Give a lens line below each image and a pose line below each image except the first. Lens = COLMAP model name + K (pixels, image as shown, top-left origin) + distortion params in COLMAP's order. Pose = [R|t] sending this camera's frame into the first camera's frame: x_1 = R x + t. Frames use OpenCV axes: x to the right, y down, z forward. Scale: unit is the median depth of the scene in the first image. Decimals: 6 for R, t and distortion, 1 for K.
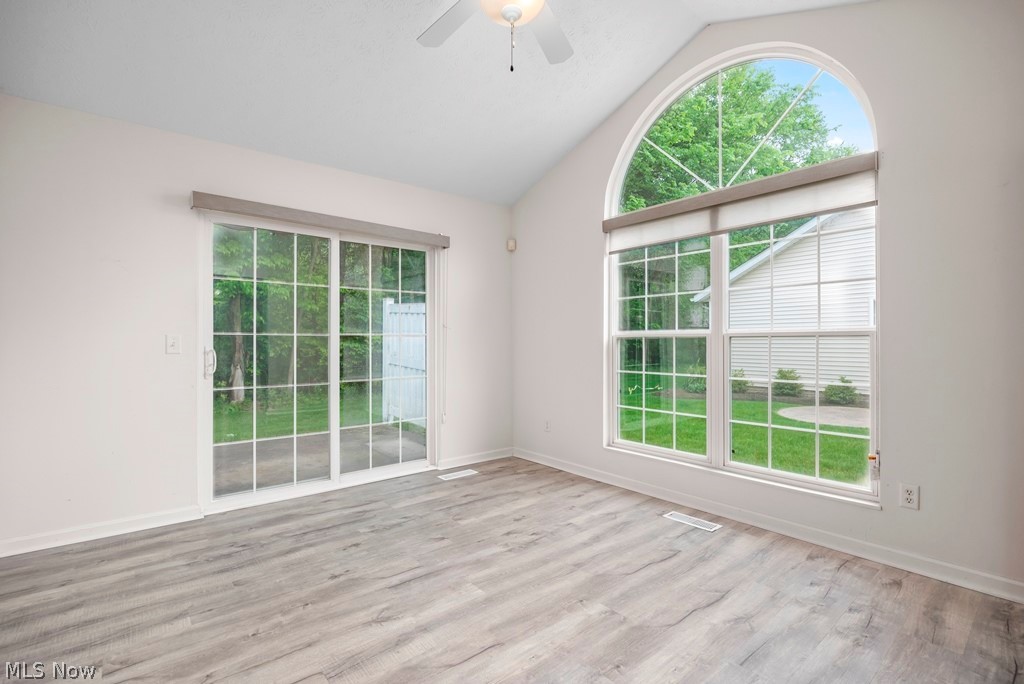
lens RADIAL K [[448.1, 0, 514.8], [0, 448.1, 343.9], [0, 0, 1]] dist [-0.018526, 0.000213]
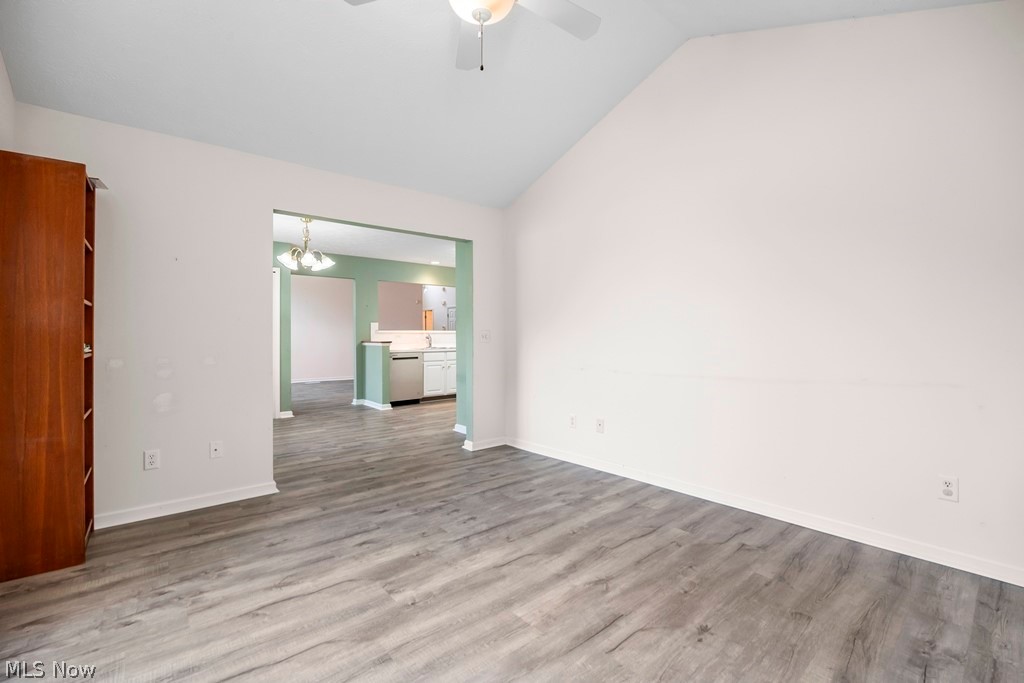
lens RADIAL K [[448.1, 0, 514.8], [0, 448.1, 343.4], [0, 0, 1]] dist [-0.018526, 0.000213]
pose [[-0.999933, 0.006910, -0.009305, -0.069778], [0.006750, 0.999832, 0.017021, -0.006811], [0.009422, 0.016957, -0.999812, 2.015849]]
